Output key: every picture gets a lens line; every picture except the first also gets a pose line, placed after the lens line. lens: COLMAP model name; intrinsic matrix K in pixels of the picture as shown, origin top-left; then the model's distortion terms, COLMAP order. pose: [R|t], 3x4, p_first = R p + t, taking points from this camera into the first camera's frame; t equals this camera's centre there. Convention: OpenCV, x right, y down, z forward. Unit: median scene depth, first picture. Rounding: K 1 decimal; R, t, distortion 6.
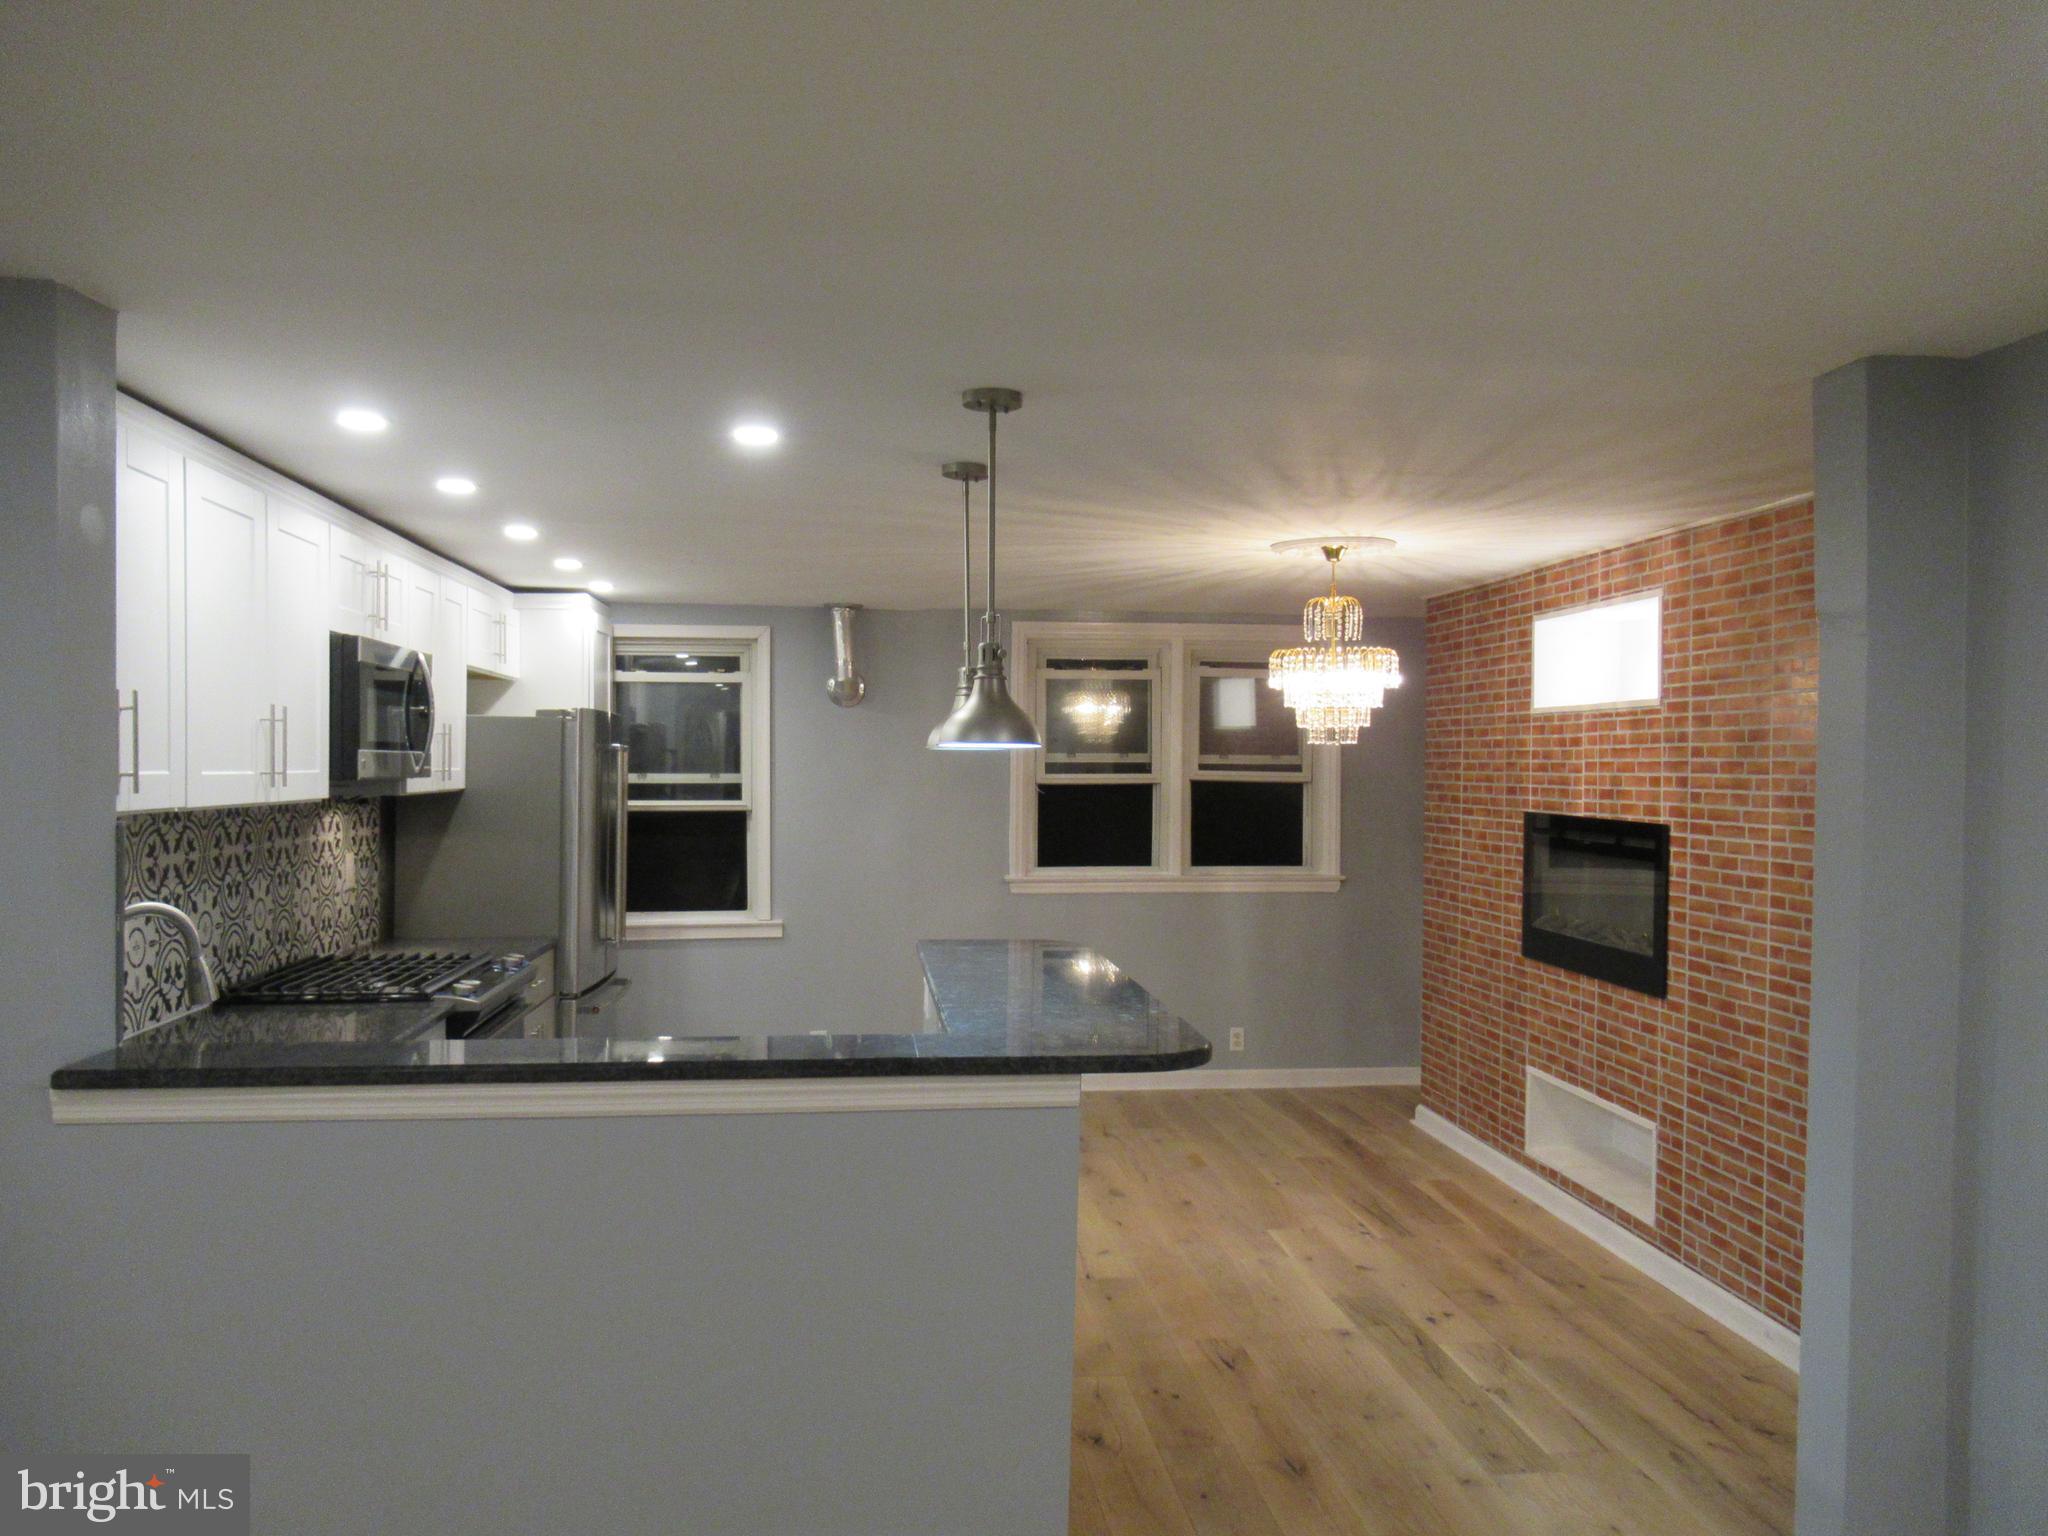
lens RADIAL K [[1521.9, 0, 1026.0], [0, 1521.9, 765.2], [0, 0, 1]] dist [-0.005116, -0.002173]
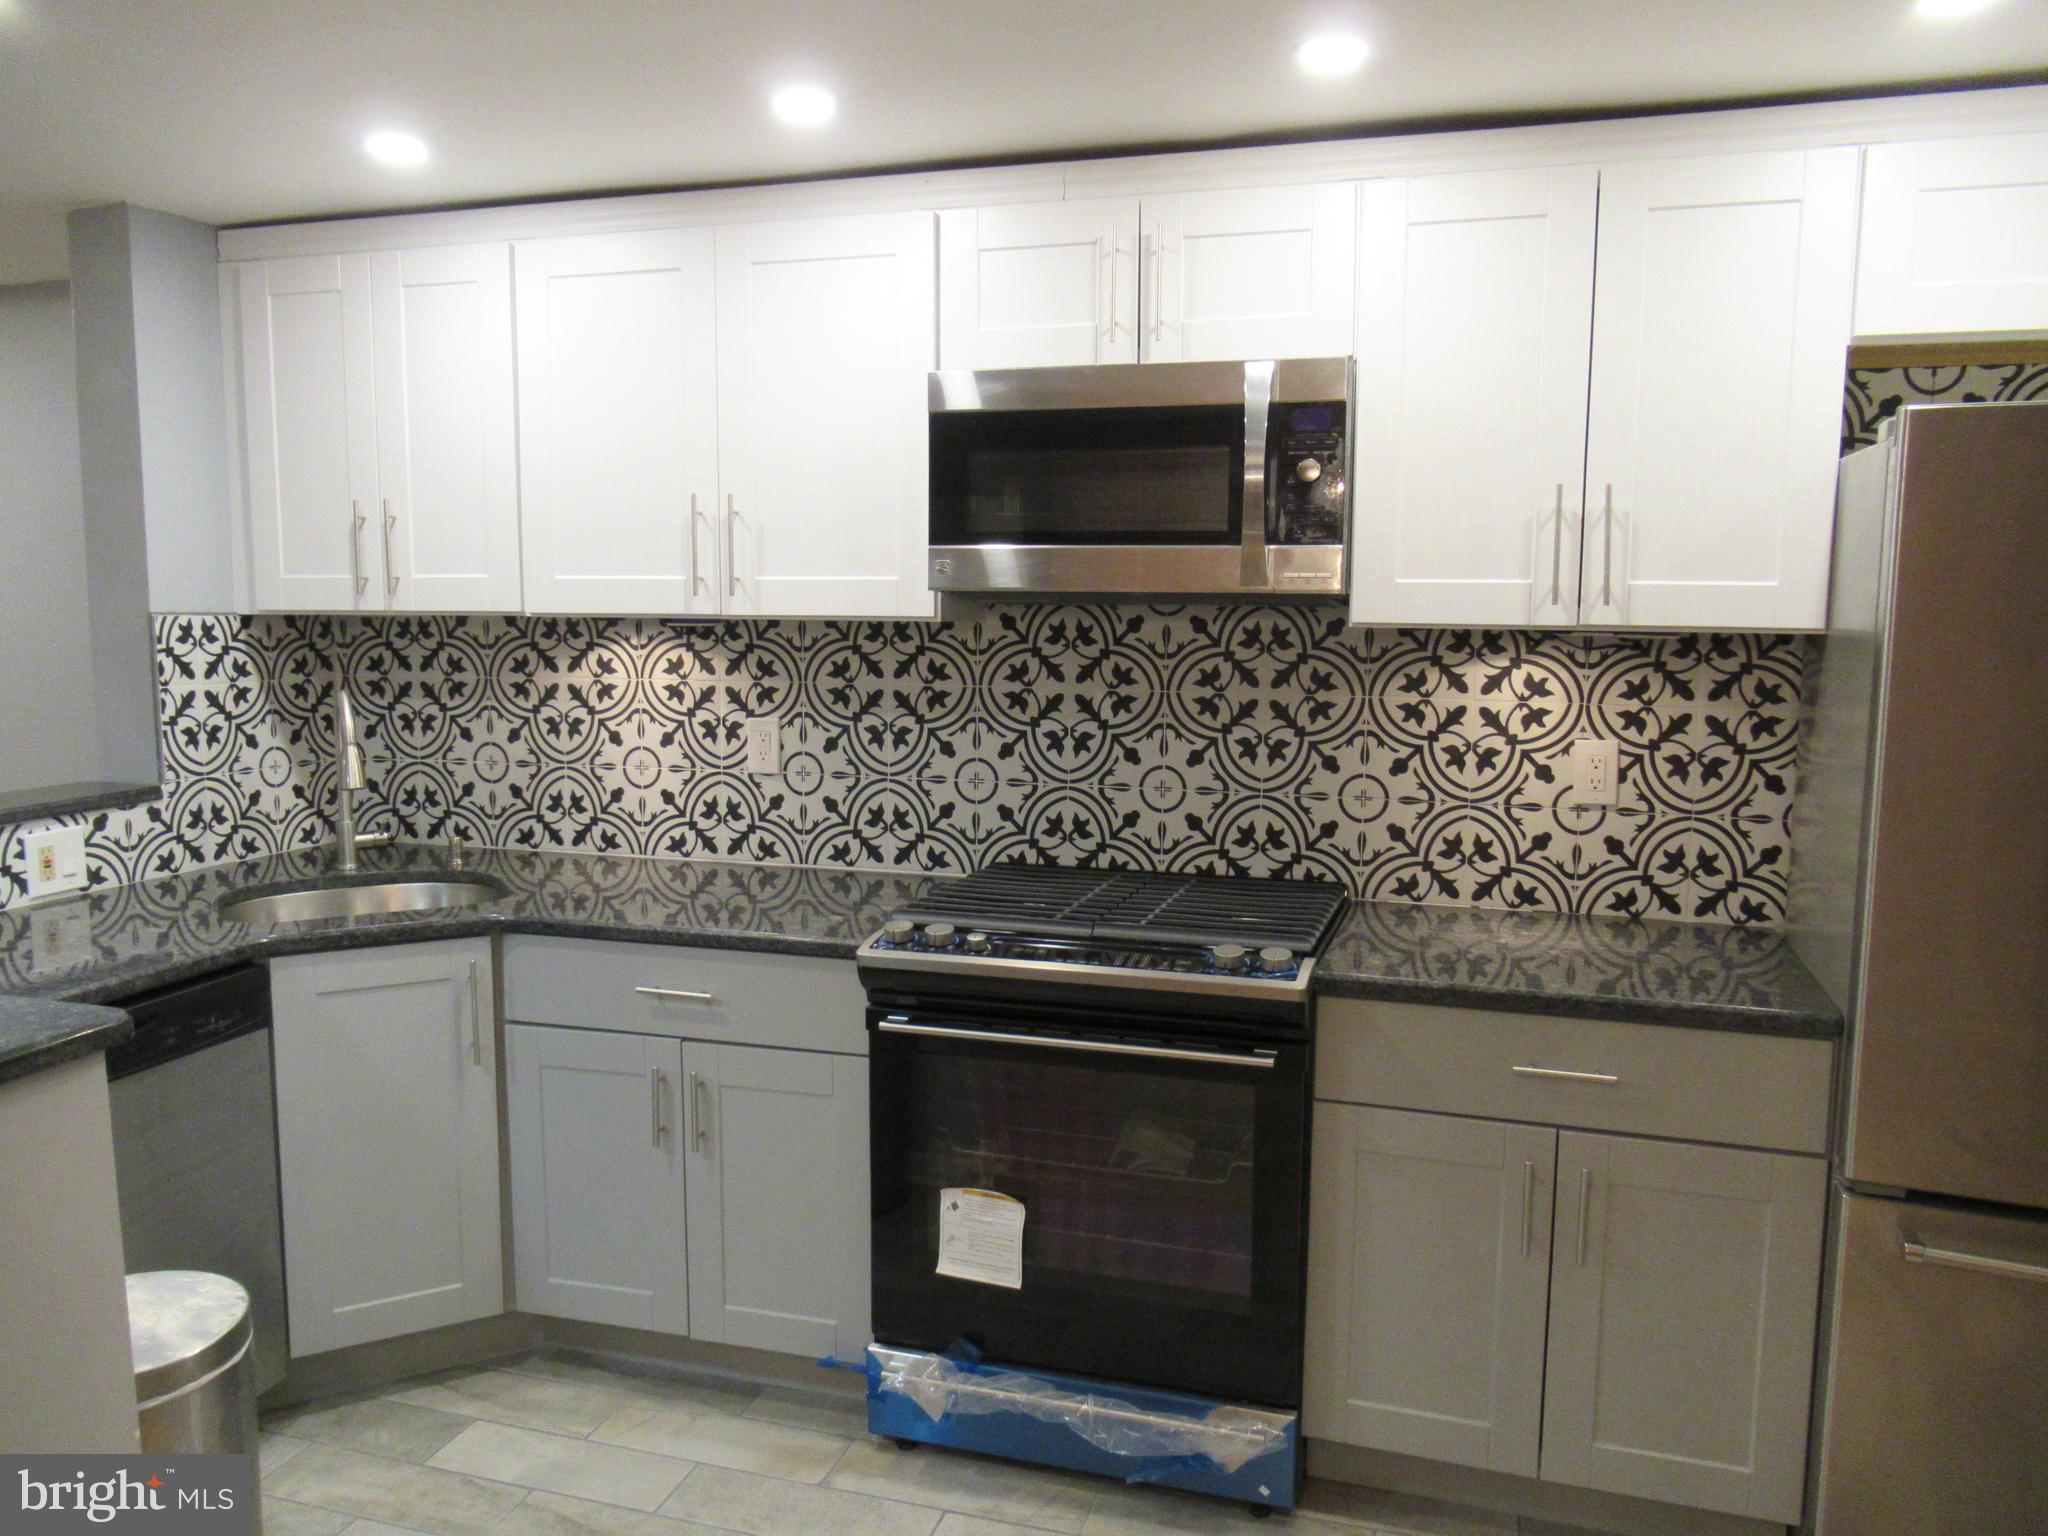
lens RADIAL K [[1521.9, 0, 1026.0], [0, 1521.9, 765.2], [0, 0, 1]] dist [-0.005116, -0.002173]
pose [[-0.405071, 0.099551, -0.908849, 0.140537], [-0.008896, 0.993578, 0.112797, 0.008246], [0.914242, 0.053776, -0.401584, 1.109332]]
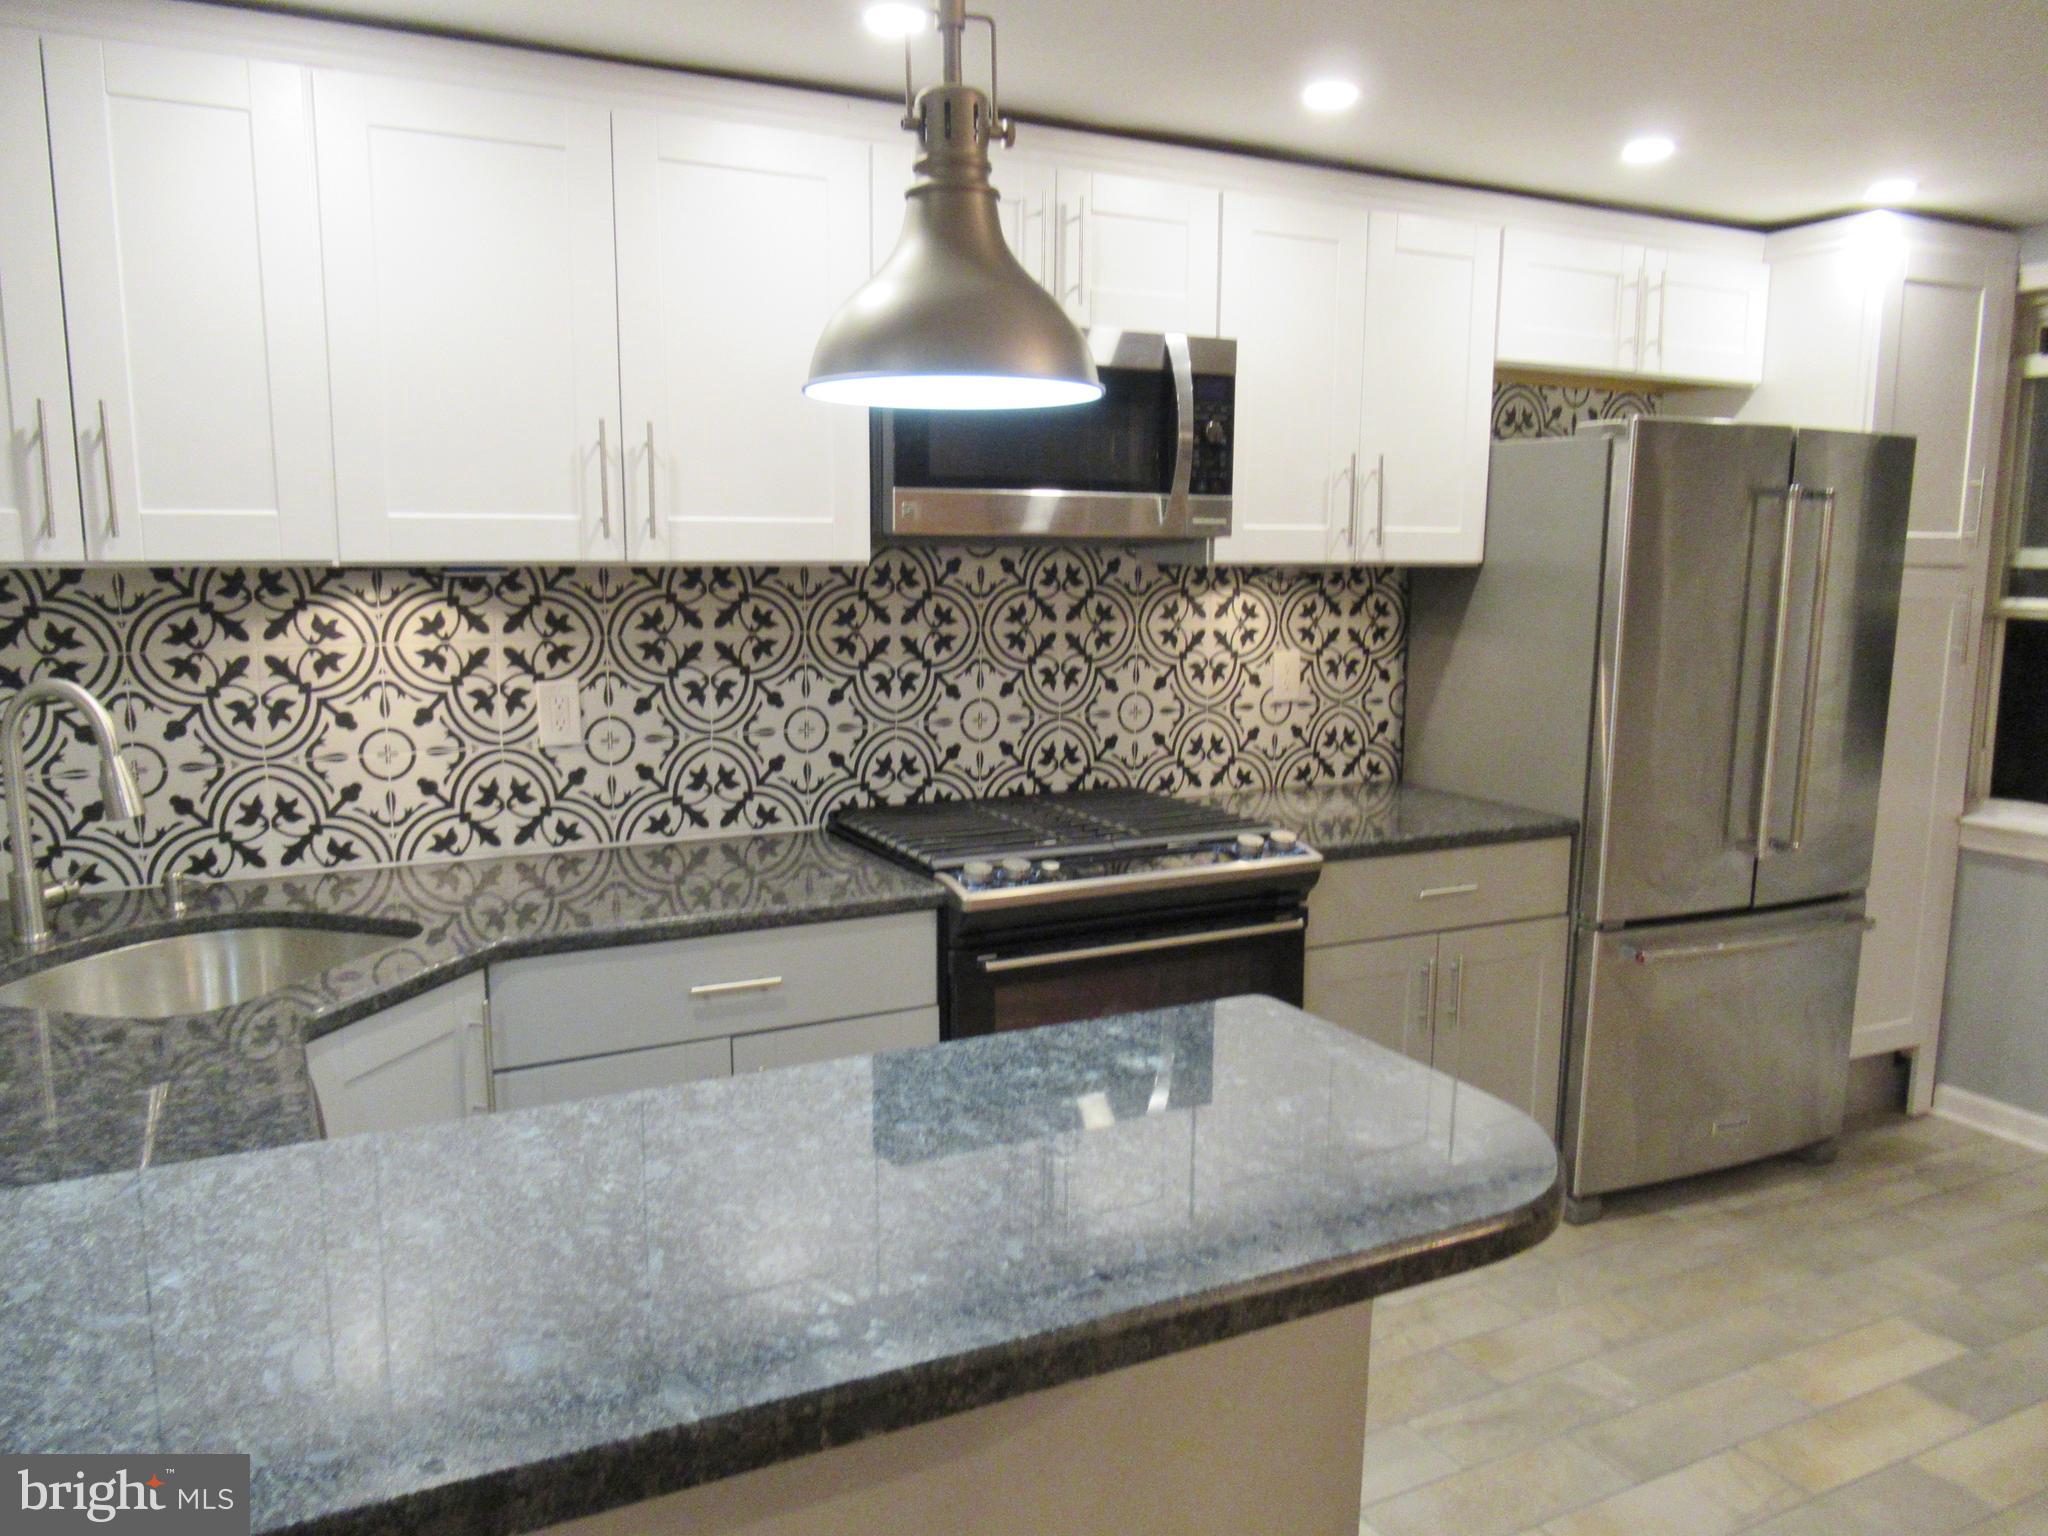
lens RADIAL K [[1521.9, 0, 1026.0], [0, 1521.9, 765.2], [0, 0, 1]] dist [-0.005116, -0.002173]
pose [[0.353915, 0.136526, -0.925259, 0.179369], [-0.007882, 0.989689, 0.143018, 0.011814], [0.935244, -0.043323, 0.351342, 0.687637]]
